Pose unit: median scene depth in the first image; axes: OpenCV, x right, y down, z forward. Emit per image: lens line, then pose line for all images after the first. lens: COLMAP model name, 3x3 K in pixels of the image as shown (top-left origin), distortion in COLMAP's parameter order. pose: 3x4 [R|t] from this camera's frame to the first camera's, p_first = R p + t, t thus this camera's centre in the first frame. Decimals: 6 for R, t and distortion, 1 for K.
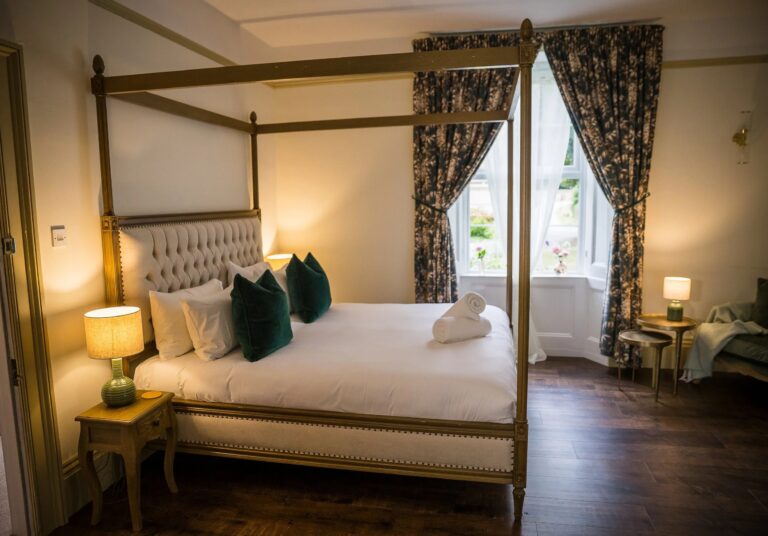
lens RADIAL K [[536.7, 0, 384.0], [0, 536.7, 268.0], [0, 0, 1]] dist [-0.063596, 0.005030]
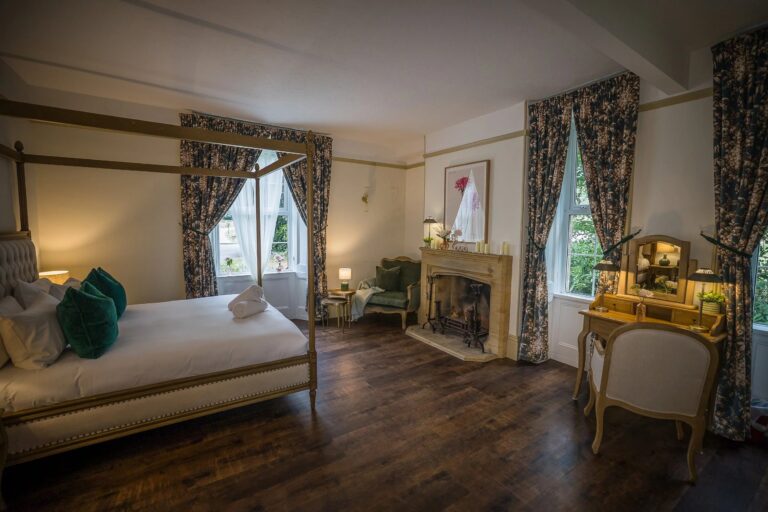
lens RADIAL K [[337.7, 0, 384.0], [0, 337.7, 256.0], [0, 0, 1]] dist [0.000663, 0.000545]
pose [[0.719808, -0.039196, 0.693065, -0.194246], [0.067622, 0.997615, -0.013812, -0.000243], [-0.690871, 0.056808, 0.720742, -0.004190]]
